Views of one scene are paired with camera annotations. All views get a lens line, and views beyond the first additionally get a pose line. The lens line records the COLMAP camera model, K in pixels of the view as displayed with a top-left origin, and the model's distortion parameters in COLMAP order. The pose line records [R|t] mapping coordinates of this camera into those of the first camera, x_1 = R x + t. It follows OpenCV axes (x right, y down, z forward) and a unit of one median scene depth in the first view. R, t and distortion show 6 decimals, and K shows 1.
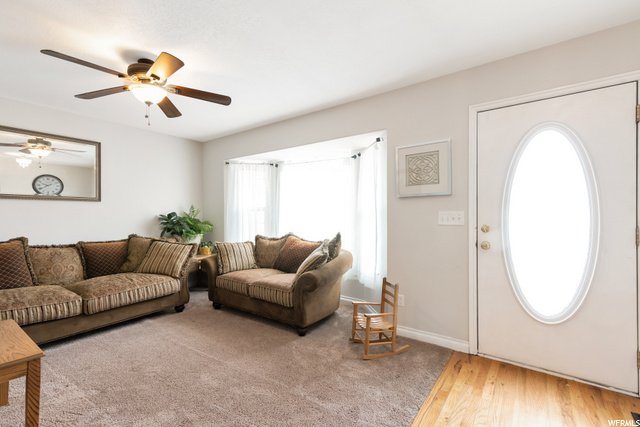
lens RADIAL K [[290.2, 0, 318.0], [0, 290.2, 215.8], [0, 0, 1]] dist [0.012183, -0.000344]
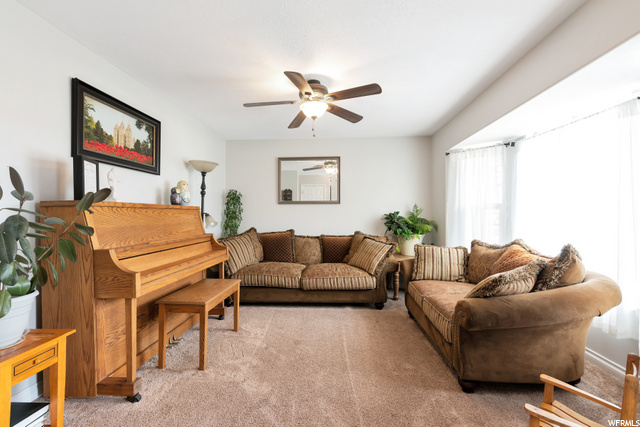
lens RADIAL K [[290.2, 0, 318.0], [0, 290.2, 215.8], [0, 0, 1]] dist [0.012183, -0.000344]
pose [[0.524131, 0.000571, -0.851637, 0.285907], [0.000634, 0.999999, 0.001061, 0.001462], [0.851637, -0.001096, 0.524130, 0.288044]]
